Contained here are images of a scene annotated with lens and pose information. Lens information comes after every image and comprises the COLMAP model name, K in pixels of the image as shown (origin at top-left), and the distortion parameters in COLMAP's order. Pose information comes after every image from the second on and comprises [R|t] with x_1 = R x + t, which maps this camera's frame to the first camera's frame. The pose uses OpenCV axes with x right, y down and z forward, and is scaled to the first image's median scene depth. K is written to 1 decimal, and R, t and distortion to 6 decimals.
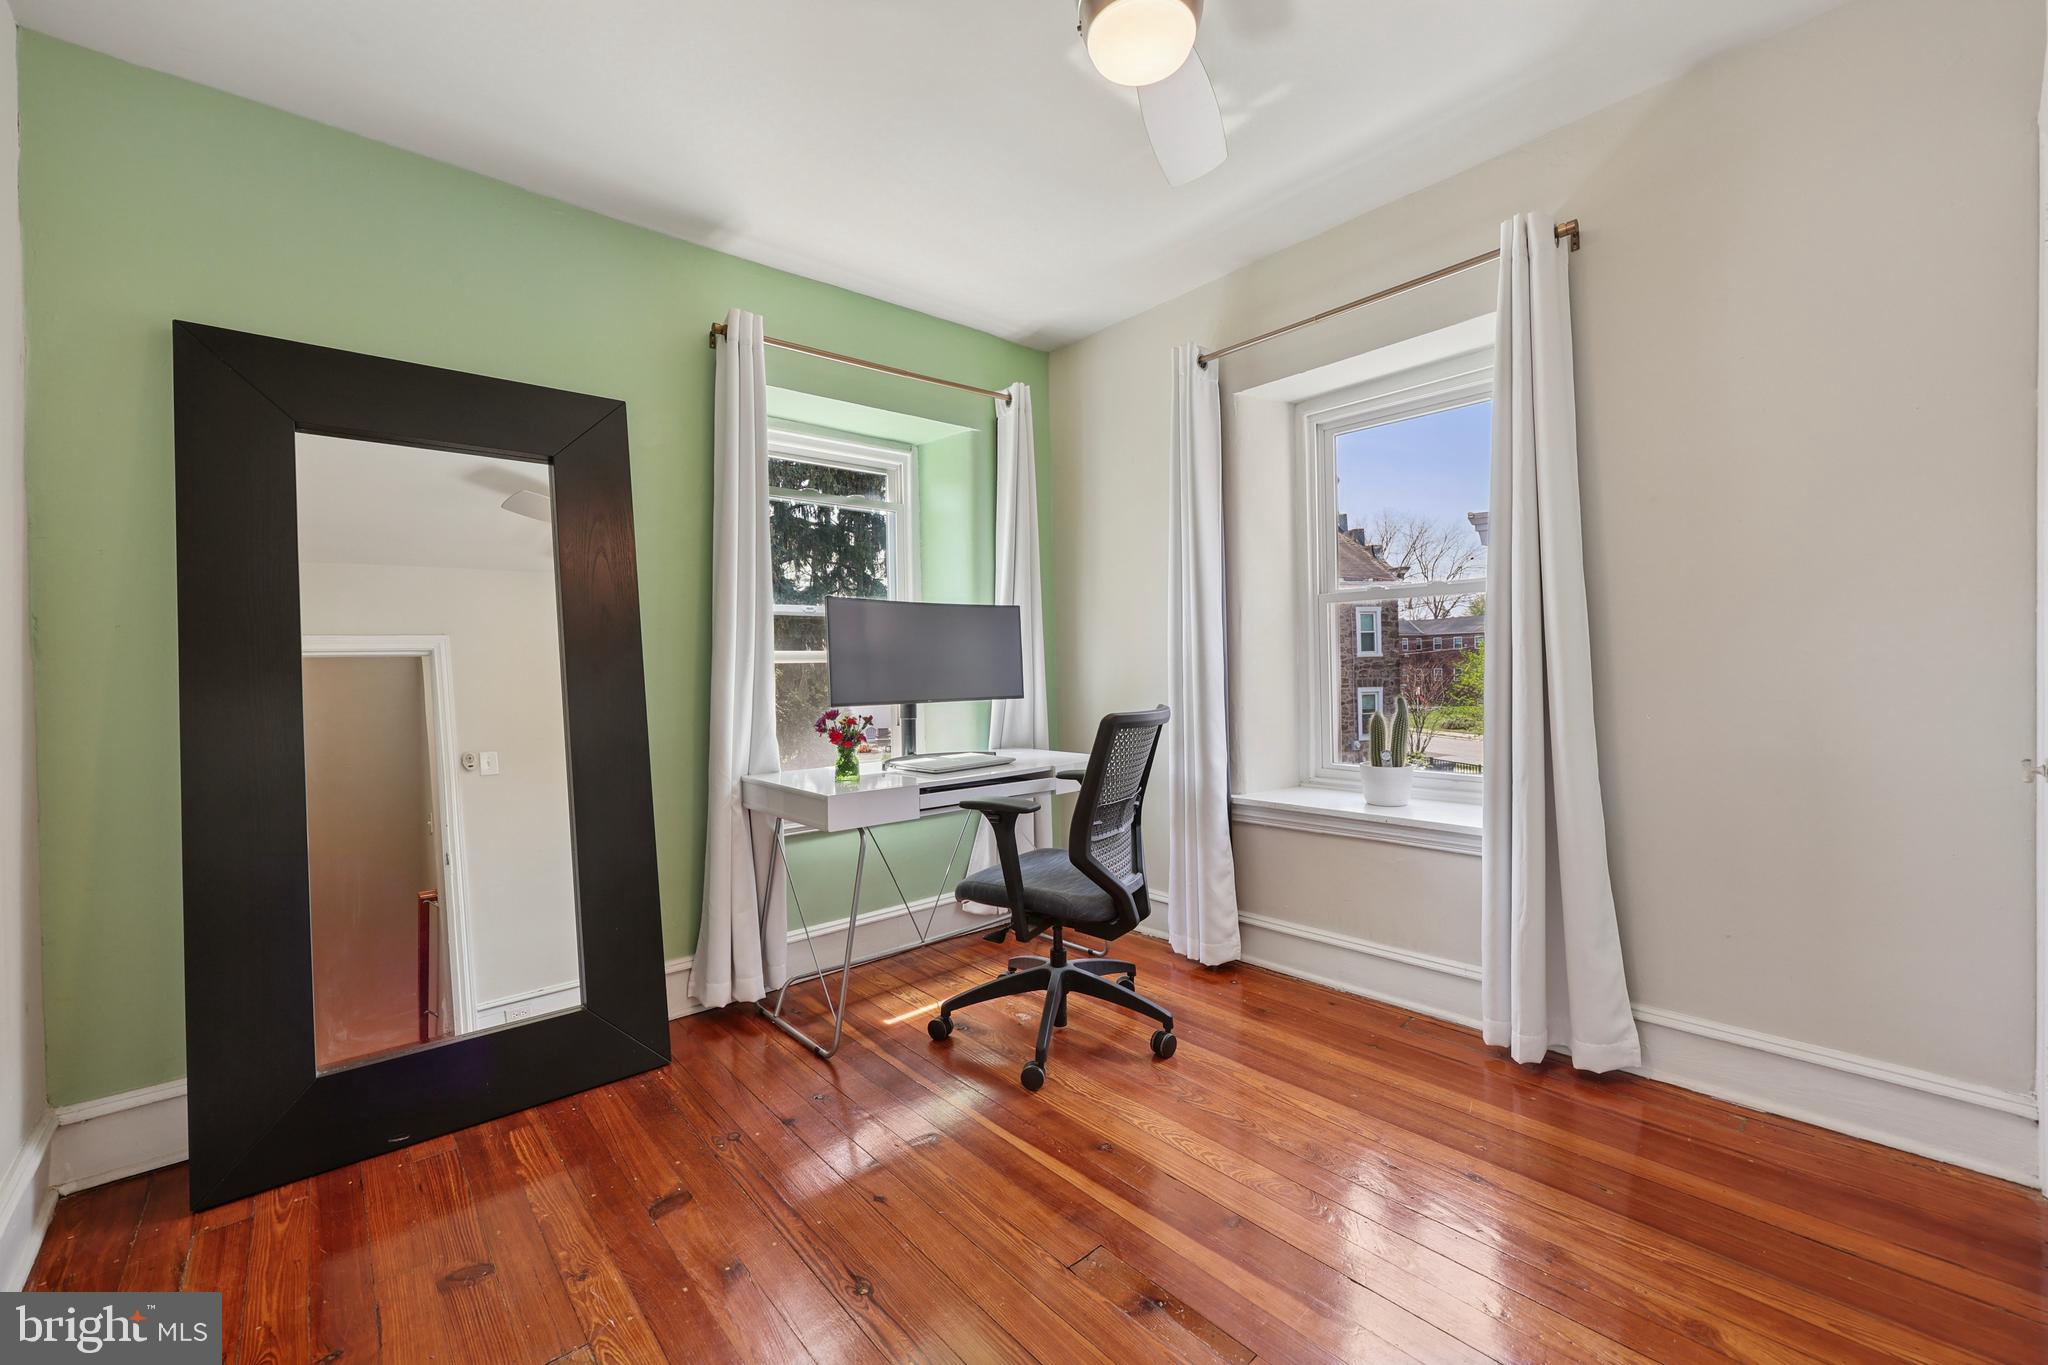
lens RADIAL K [[831.6, 0, 1035.4], [0, 831.6, 672.2], [0, 0, 1]] dist [0.000011, -0.000013]
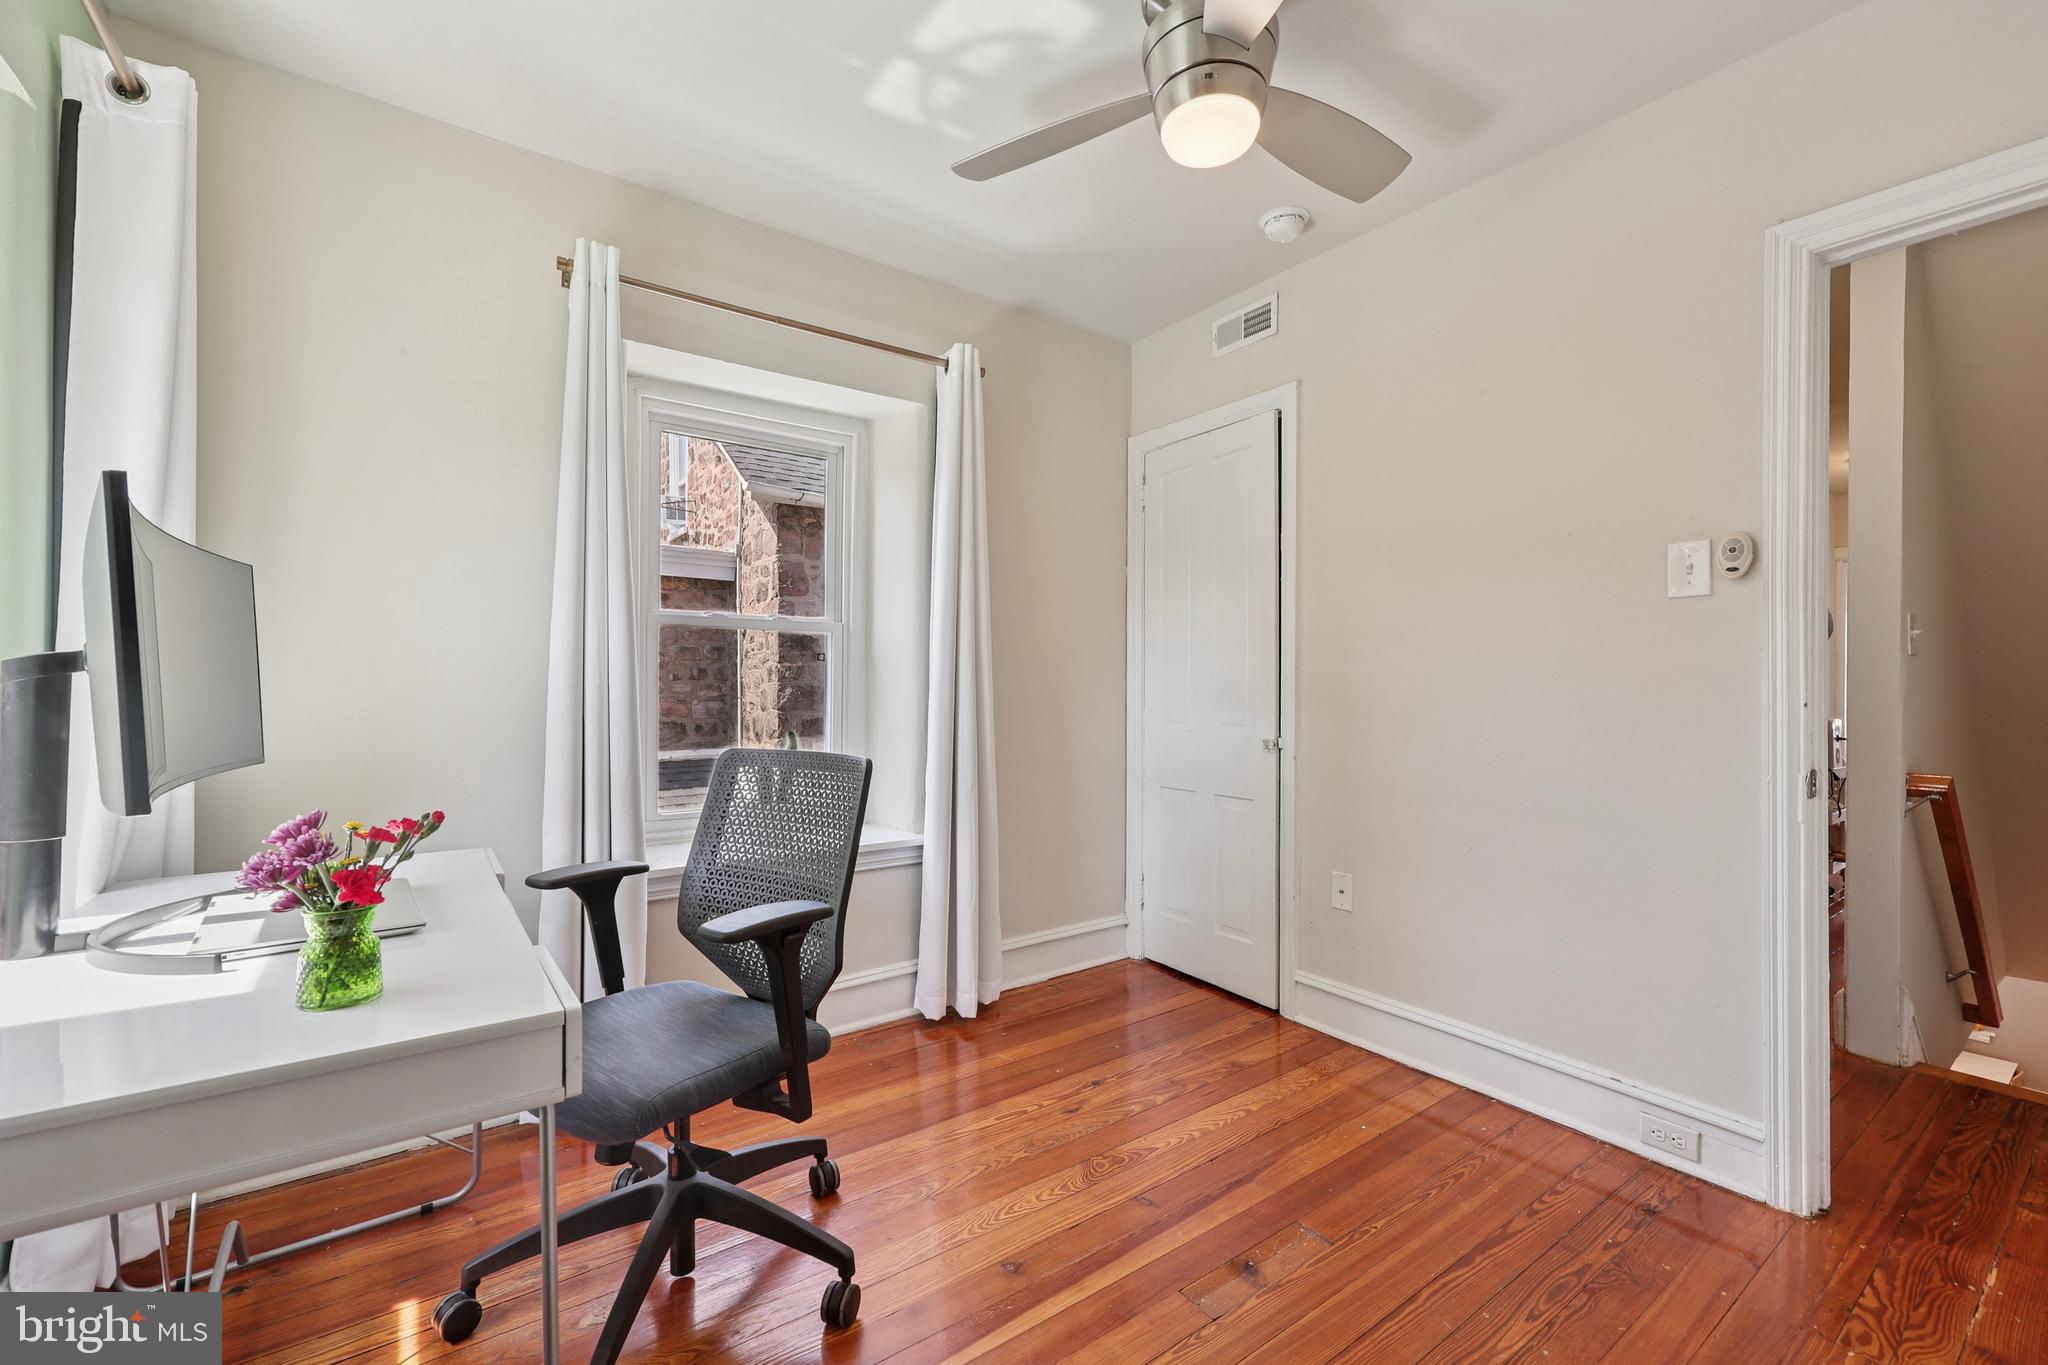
lens RADIAL K [[831.6, 0, 1035.4], [0, 831.6, 672.2], [0, 0, 1]] dist [0.000011, -0.000013]
pose [[0.097381, 0.037121, 0.994555, -0.613997], [0.000530, 0.999302, -0.037350, -0.001090], [-0.995247, 0.004164, 0.097294, 0.719503]]
